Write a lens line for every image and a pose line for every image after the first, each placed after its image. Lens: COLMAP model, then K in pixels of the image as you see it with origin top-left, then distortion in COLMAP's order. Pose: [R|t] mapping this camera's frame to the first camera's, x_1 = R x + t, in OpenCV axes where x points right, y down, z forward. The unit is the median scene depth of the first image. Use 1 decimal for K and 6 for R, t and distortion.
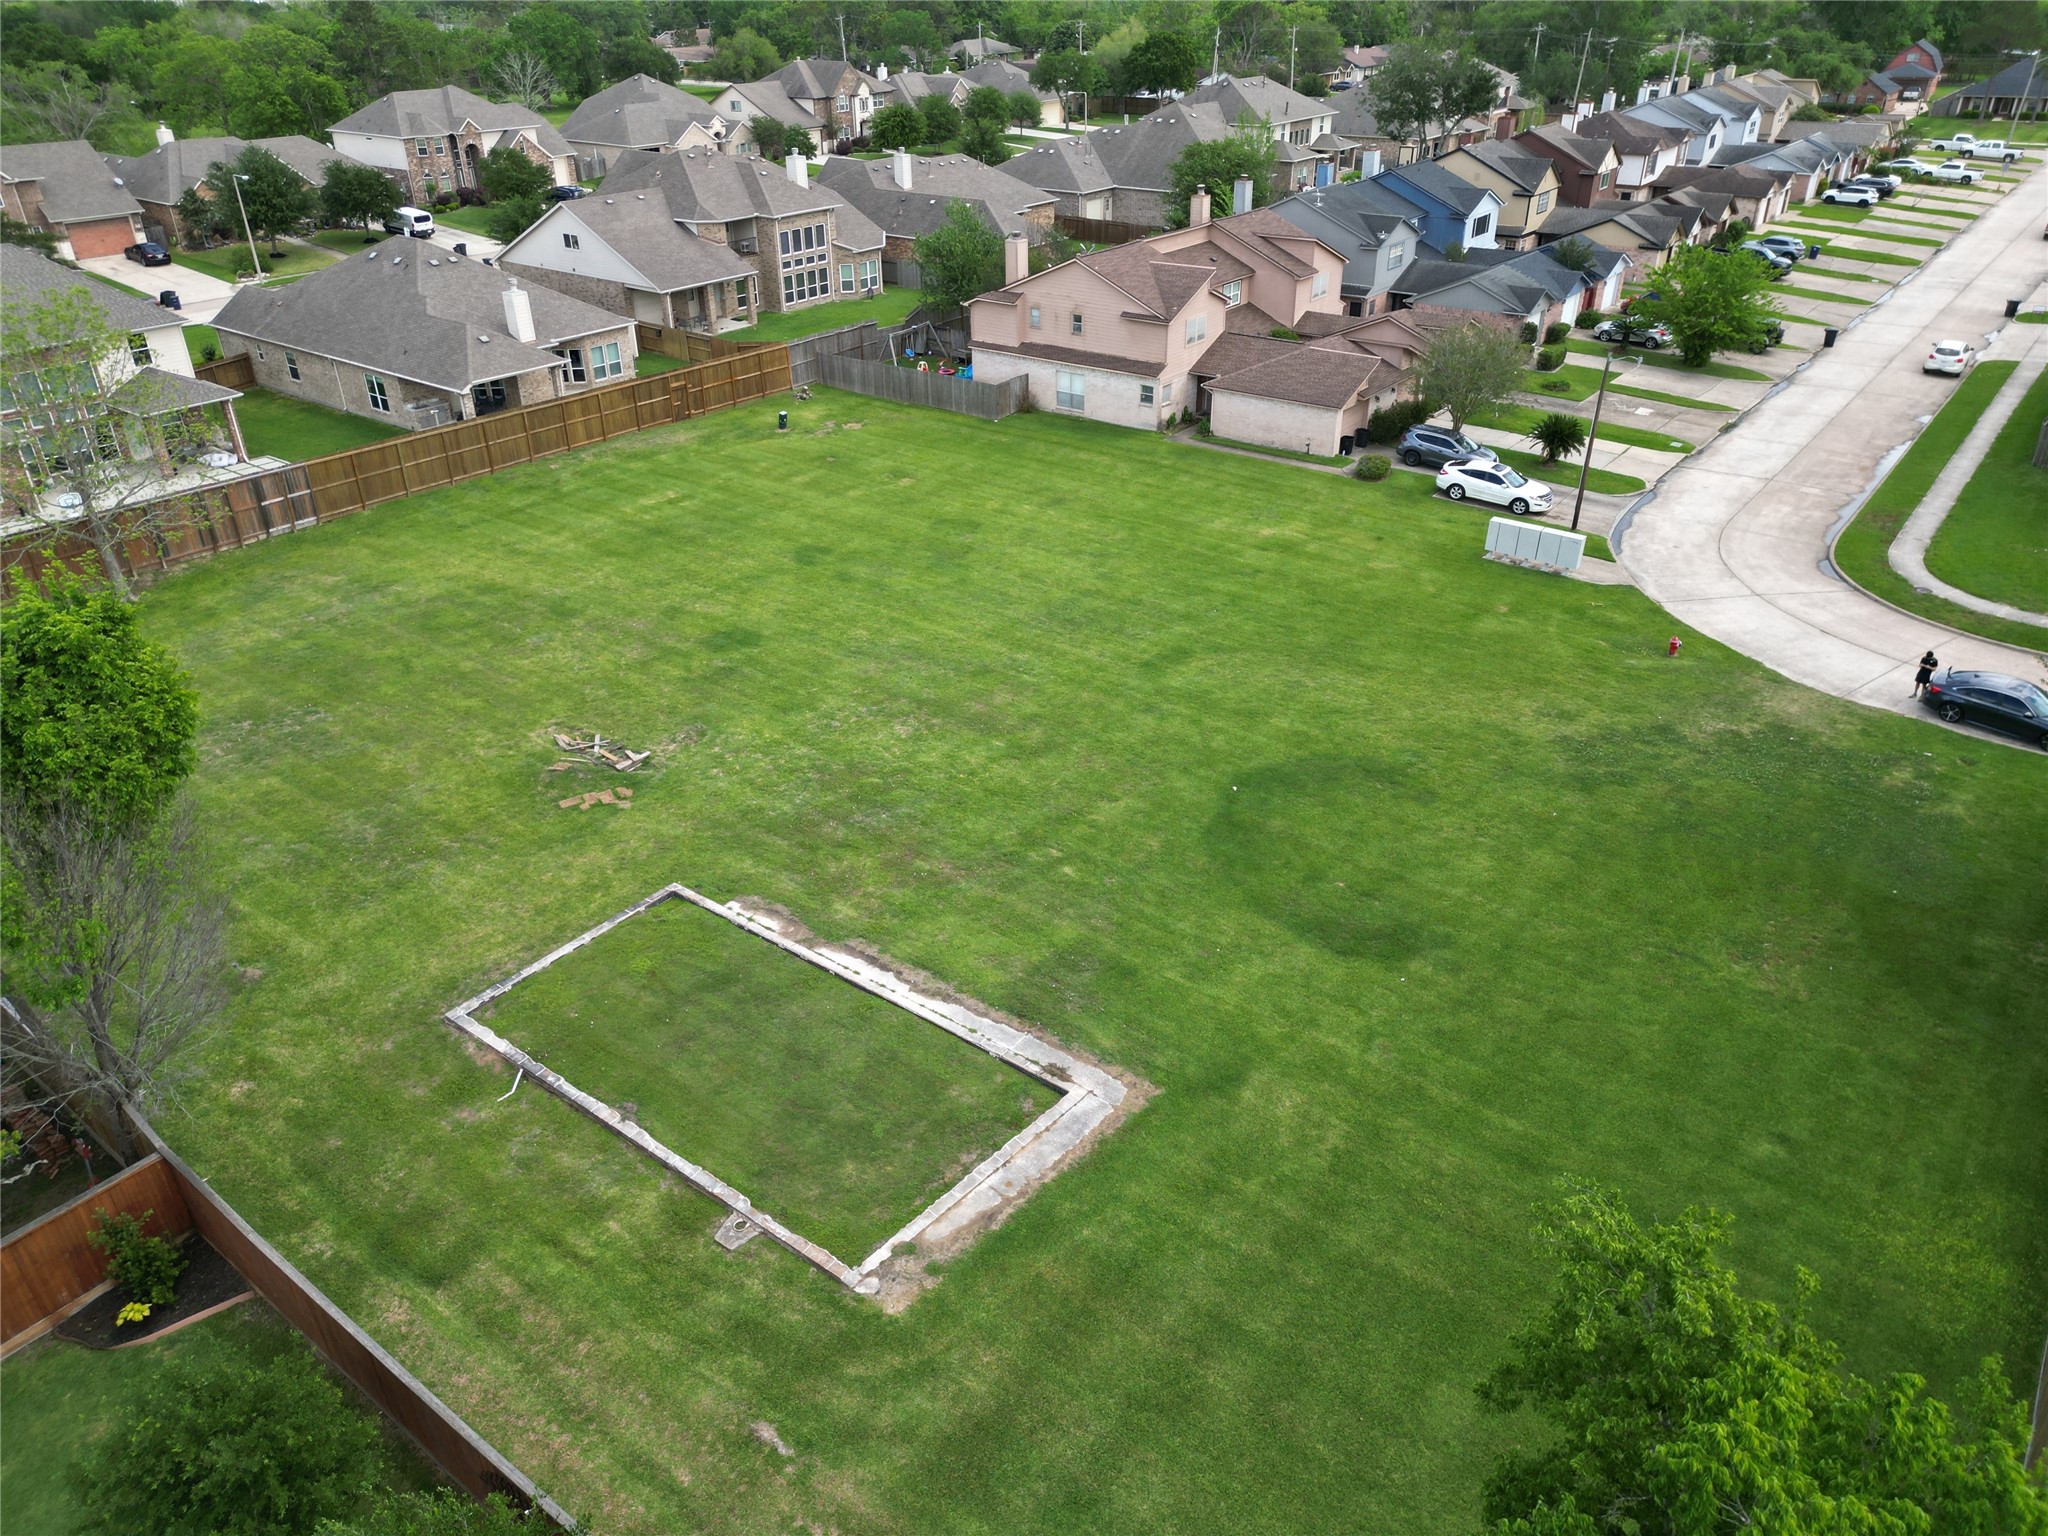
lens RADIAL K [[1427.7, 0, 1015.9], [0, 1427.7, 763.1], [0, 0, 1]] dist [0.080412, -0.081050]
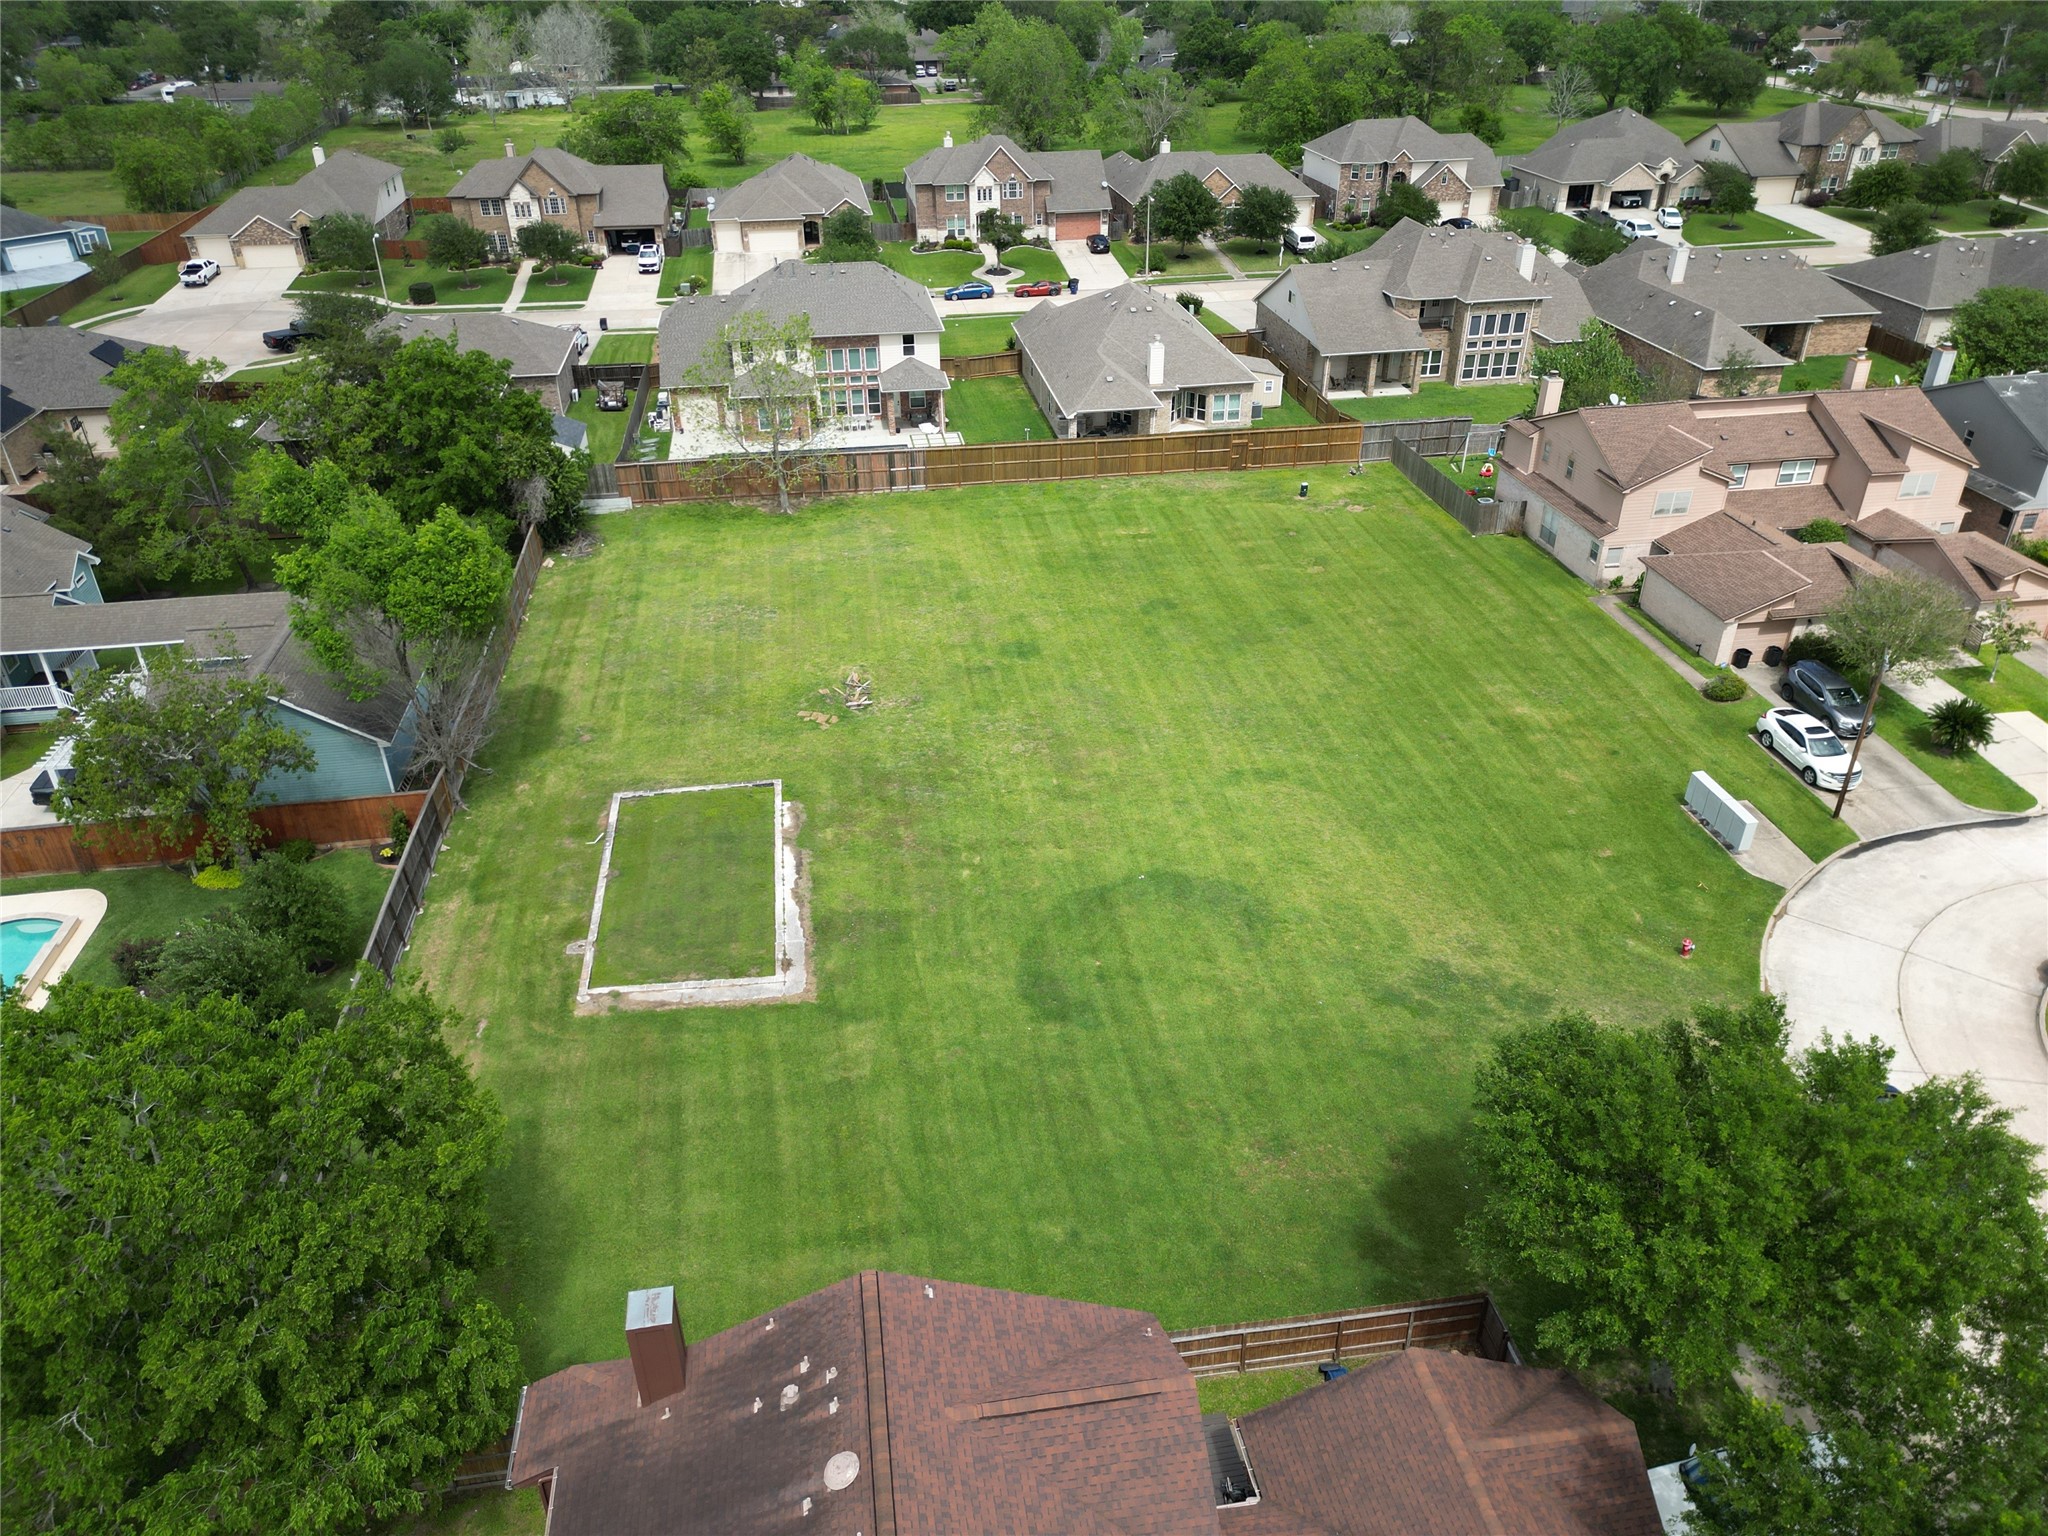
lens RADIAL K [[1427.7, 0, 1015.9], [0, 1427.7, 763.1], [0, 0, 1]] dist [0.080412, -0.081050]
pose [[0.724097, 0.353629, -0.592140, 0.515336], [-0.333311, 0.931058, 0.148444, -0.149155], [0.603810, 0.089879, 0.792045, -0.055503]]
